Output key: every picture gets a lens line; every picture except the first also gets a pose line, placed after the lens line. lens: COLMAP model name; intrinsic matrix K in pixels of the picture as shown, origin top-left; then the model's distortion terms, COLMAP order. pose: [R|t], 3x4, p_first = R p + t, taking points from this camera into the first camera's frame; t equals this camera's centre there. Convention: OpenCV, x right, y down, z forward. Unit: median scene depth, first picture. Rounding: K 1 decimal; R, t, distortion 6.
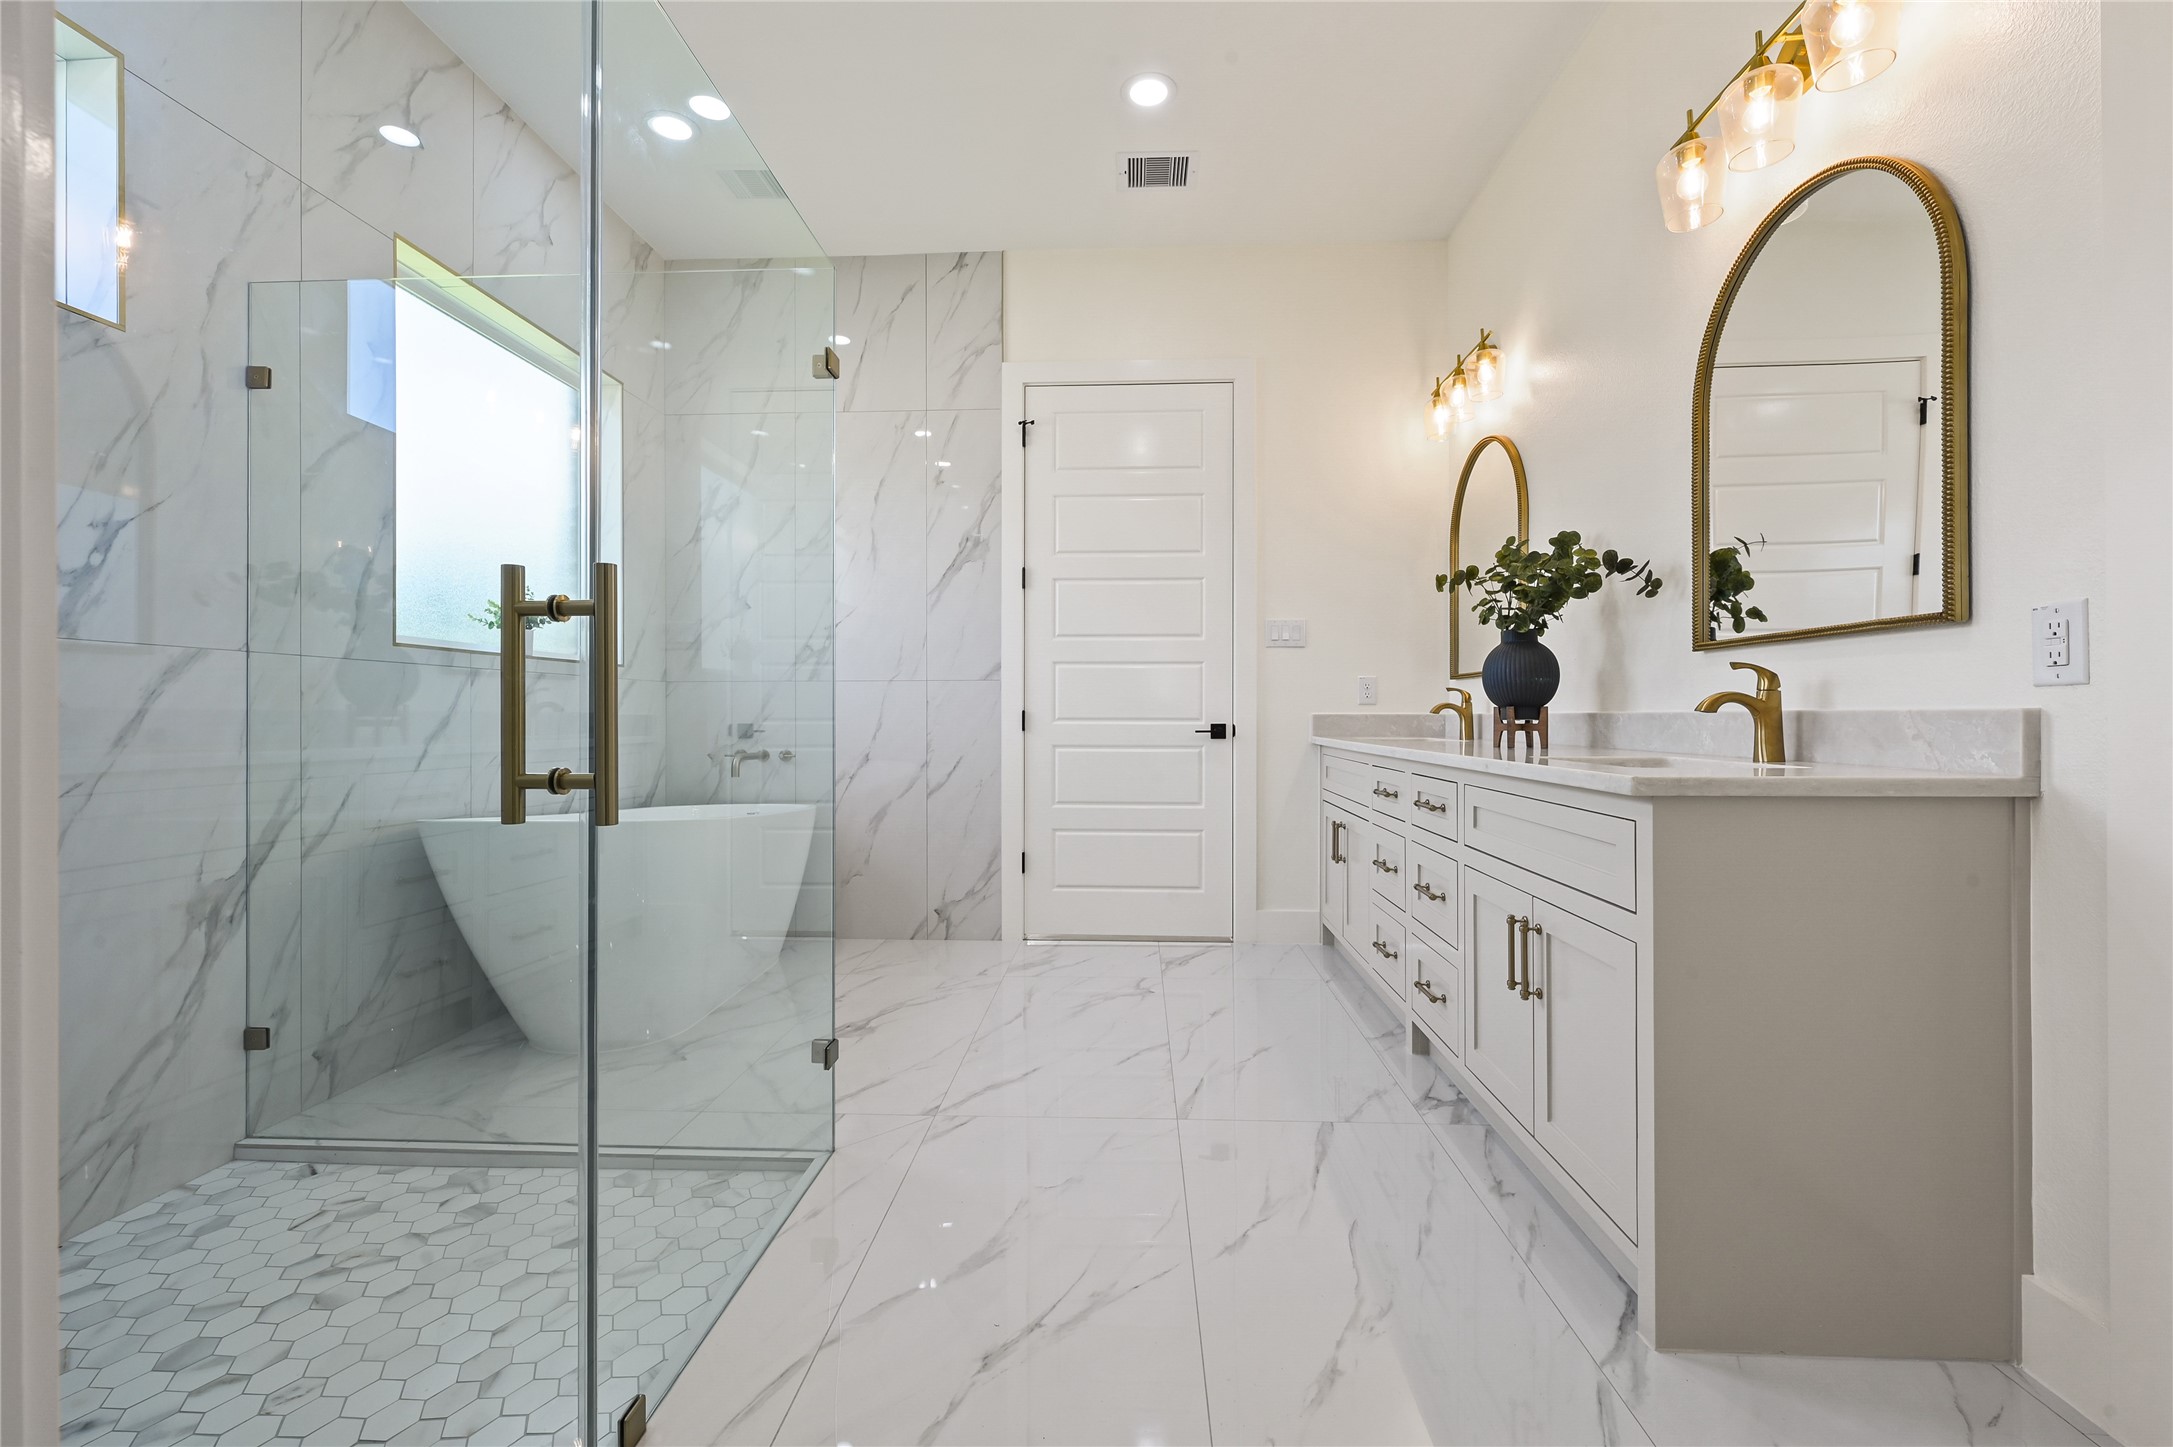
lens RADIAL K [[919.9, 0, 1085.9], [0, 919.9, 715.9], [0, 0, 1]] dist [0.001502, 0.000229]
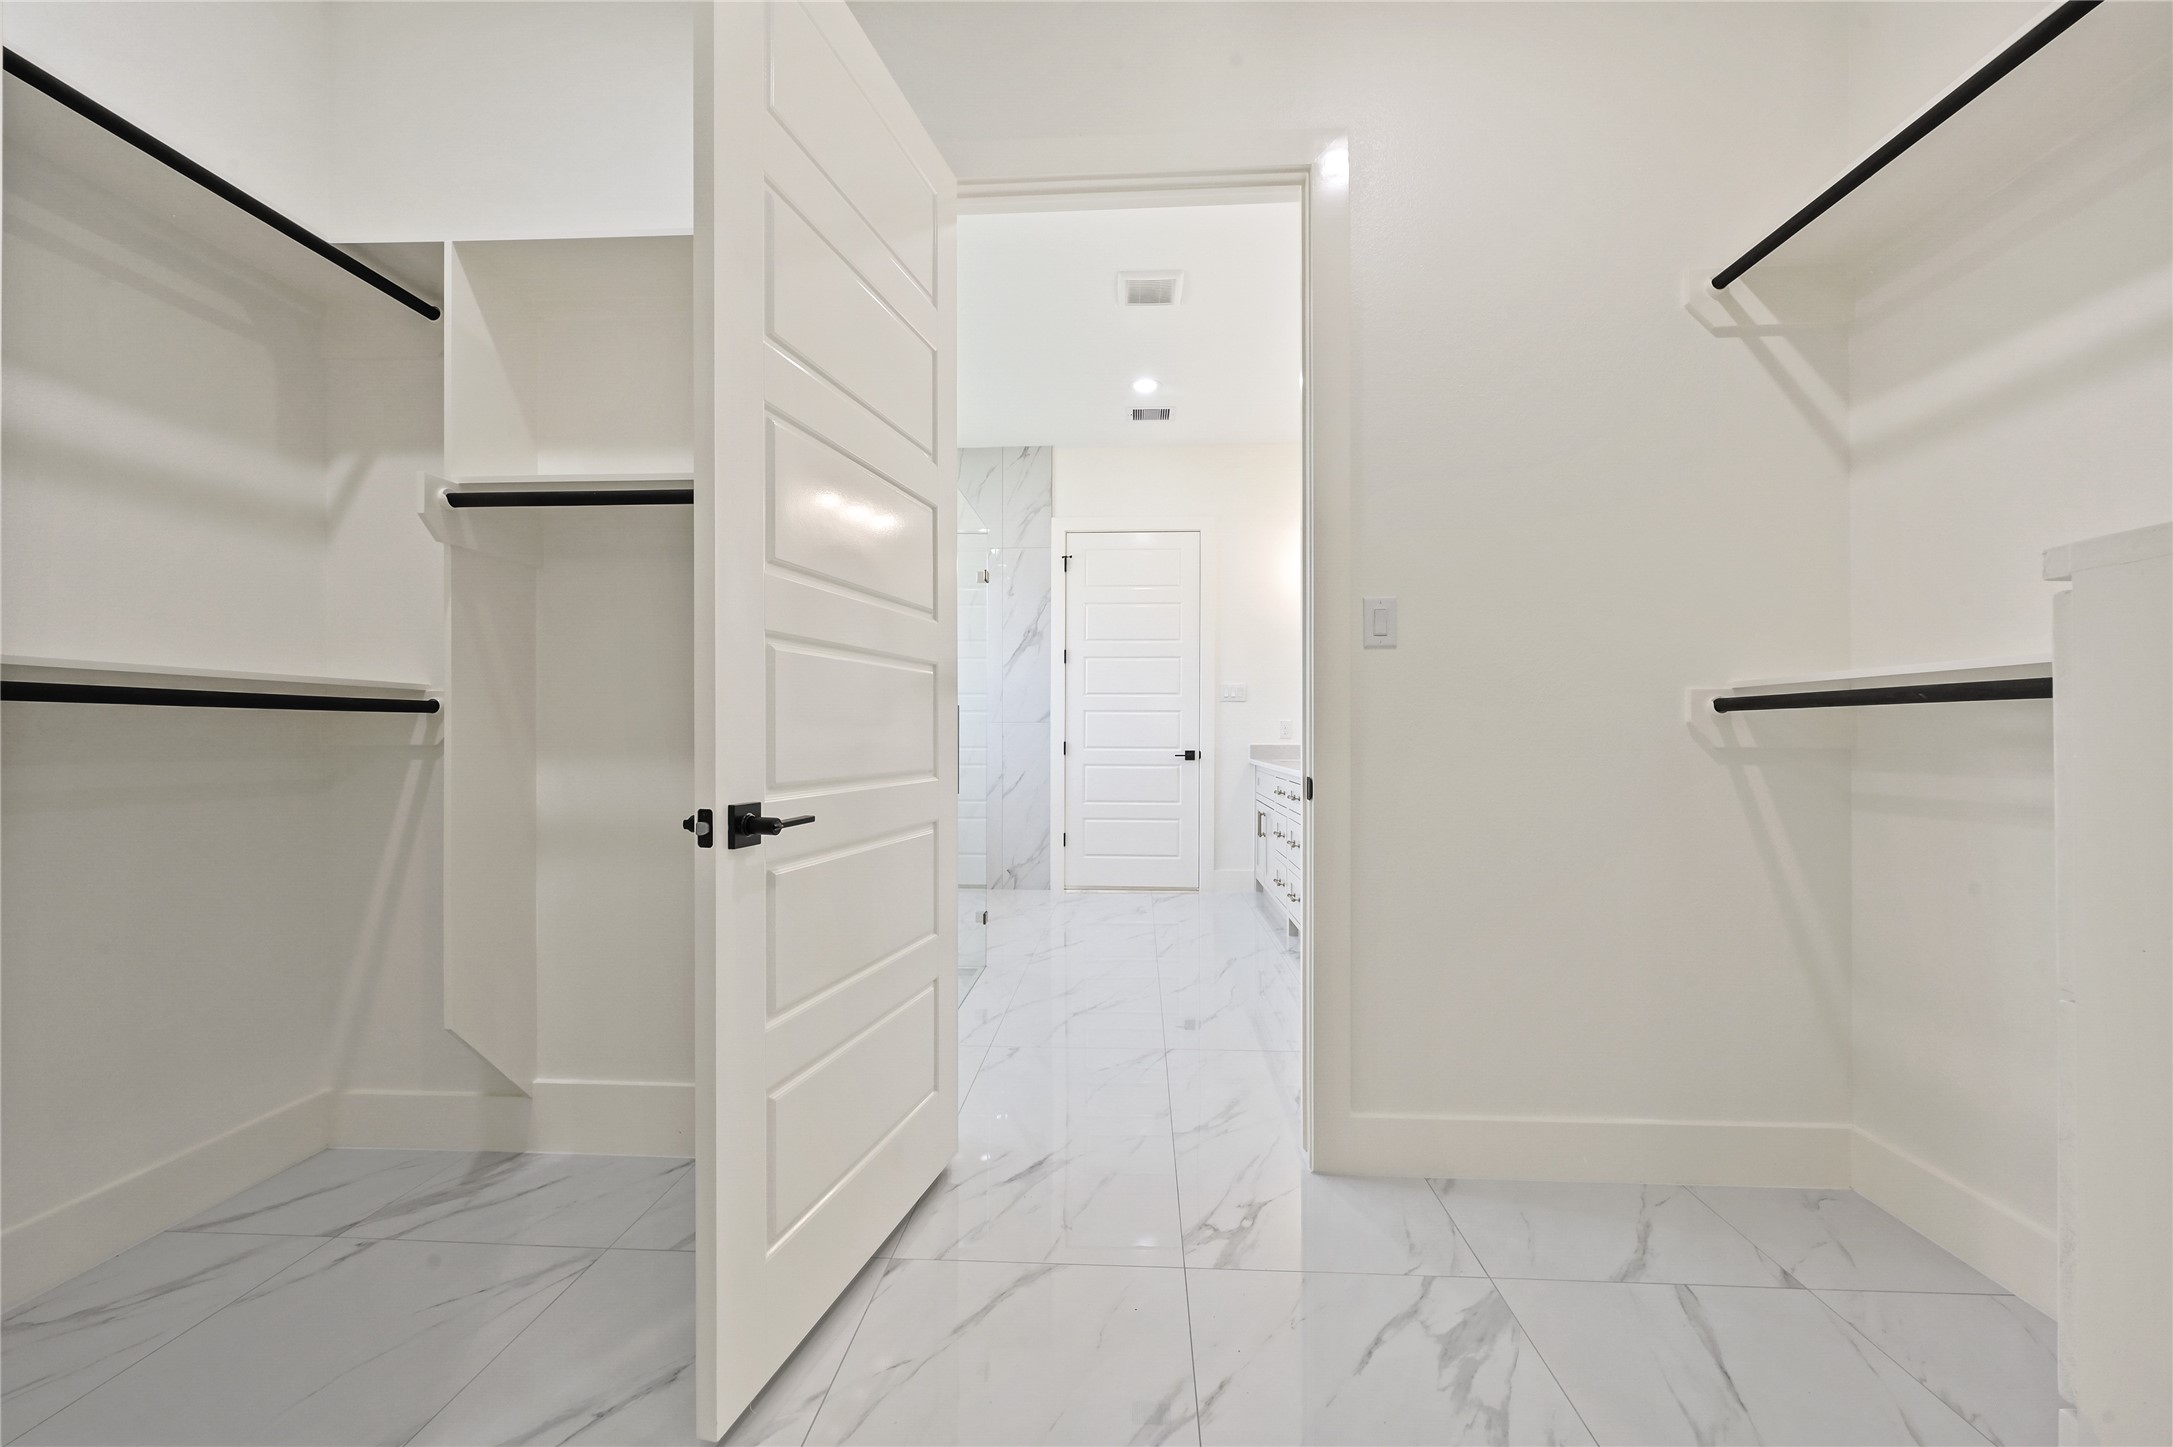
lens RADIAL K [[900.0, 0, 1079.3], [0, 900.0, 733.2], [0, 0, 1]] dist [0.001670, 0.000151]
pose [[0.999933, 0.002076, -0.011430, -0.026605], [-0.002038, 0.999993, 0.003251, -0.025562], [0.011437, -0.003227, 0.999929, -0.532664]]
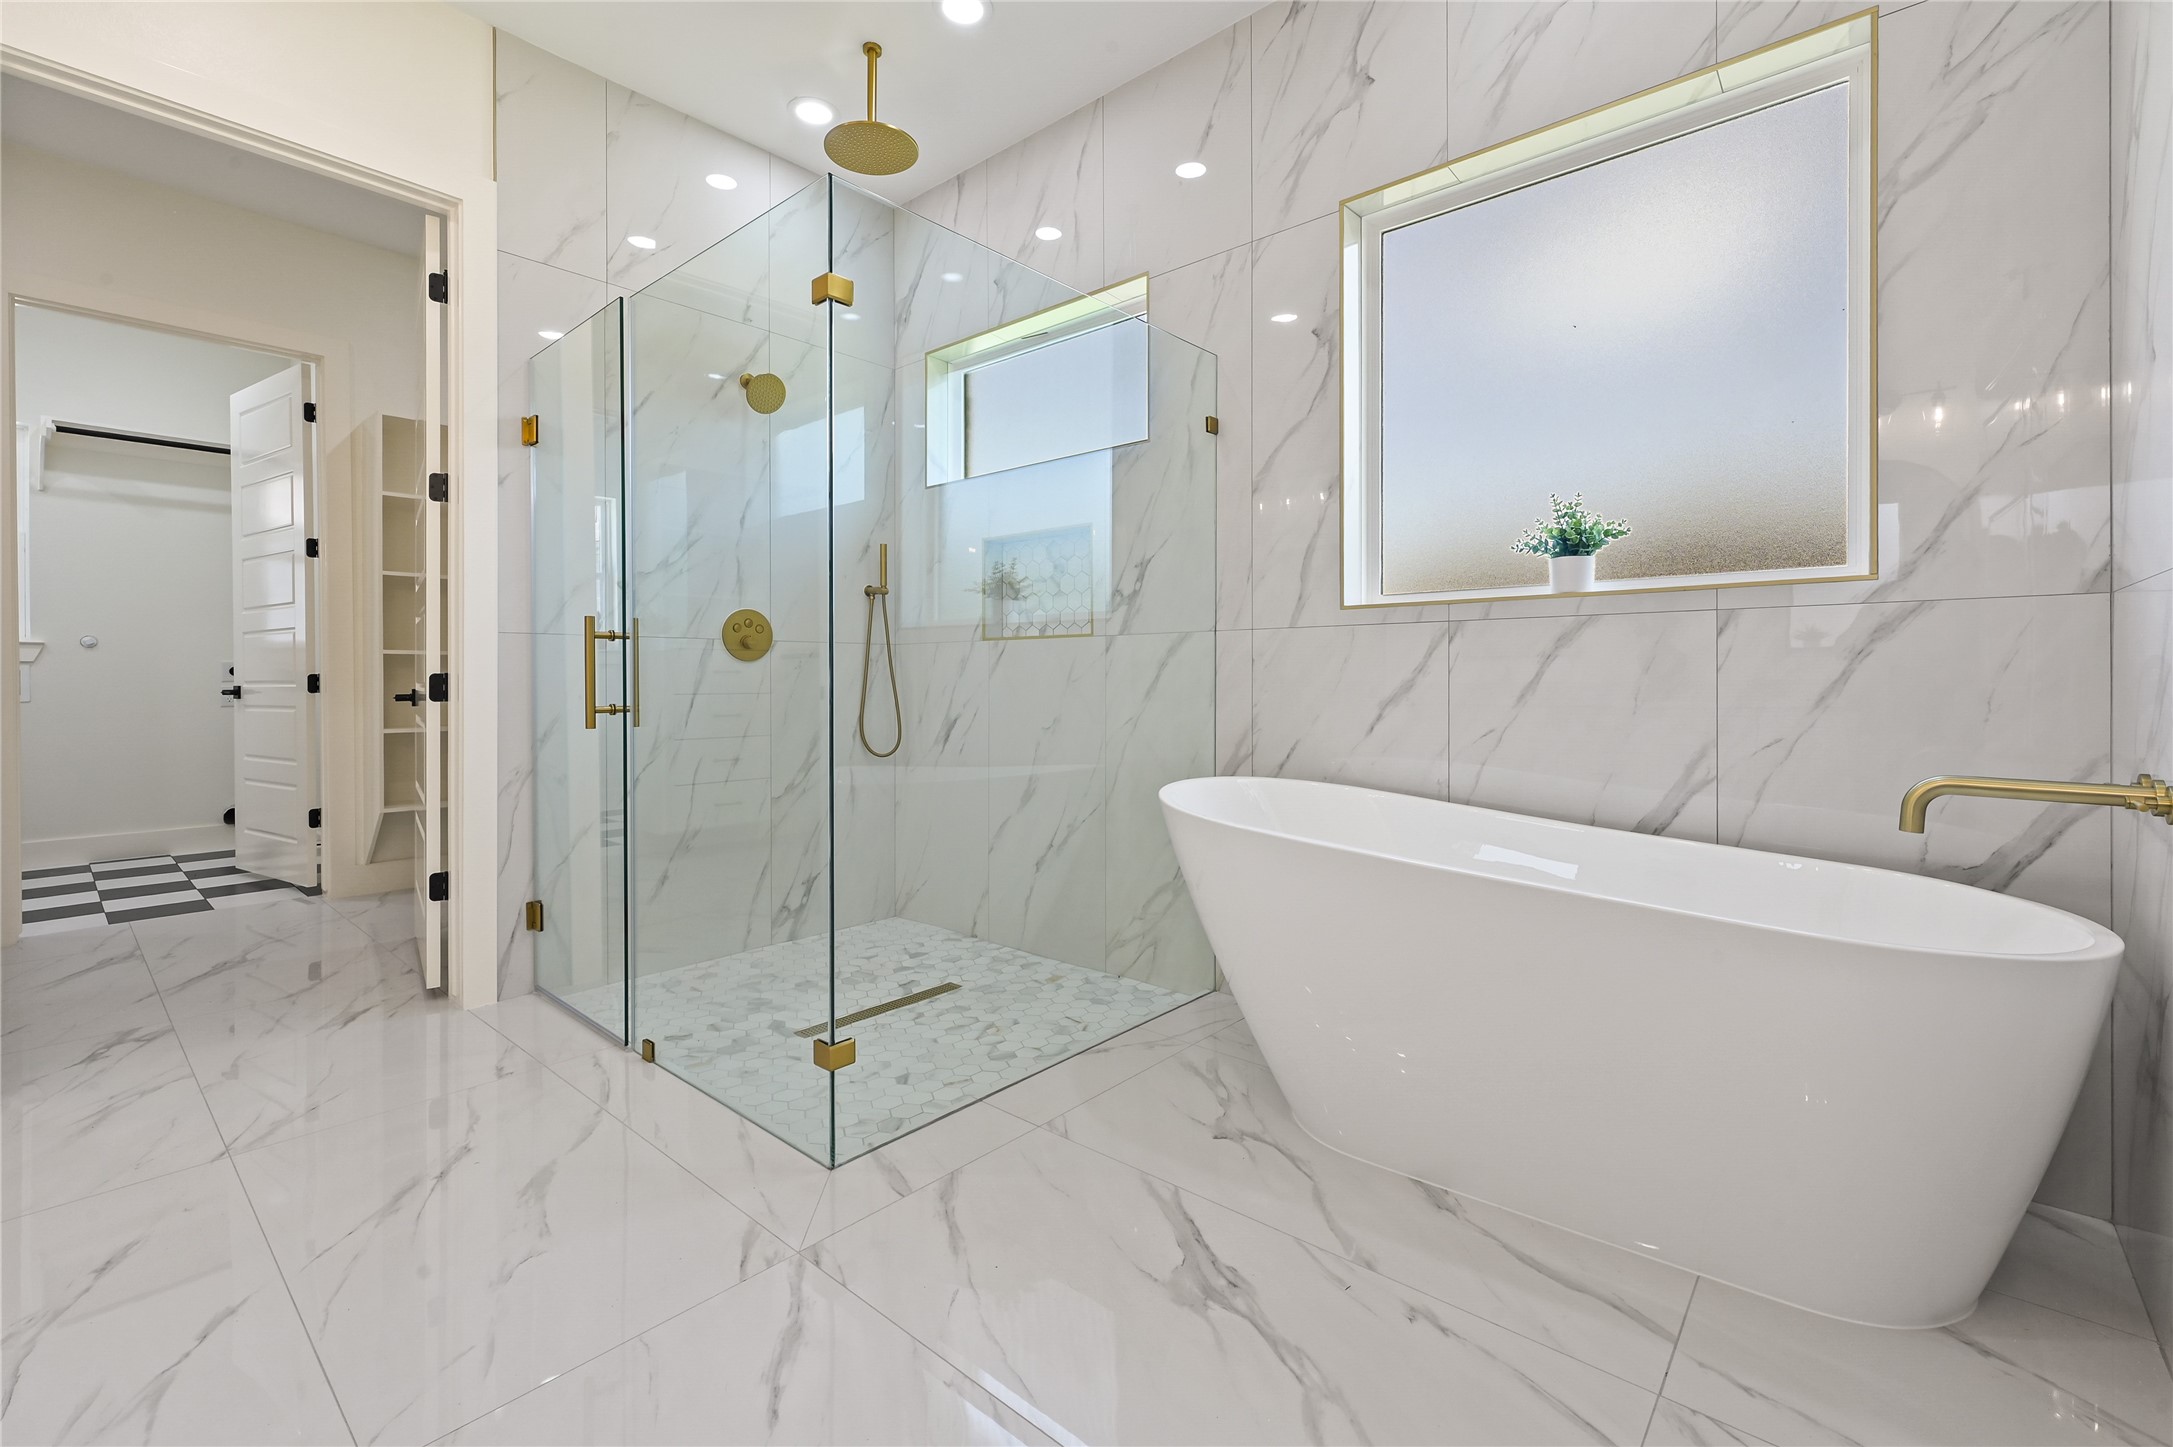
lens RADIAL K [[919.9, 0, 1093.4], [0, 919.9, 685.3], [0, 0, 1]] dist [0.001502, 0.000229]
pose [[-0.614911, 0.007752, -0.788558, 0.176560], [0.002680, 0.999966, 0.007740, -0.000823], [0.788592, 0.002646, -0.614911, 1.149839]]
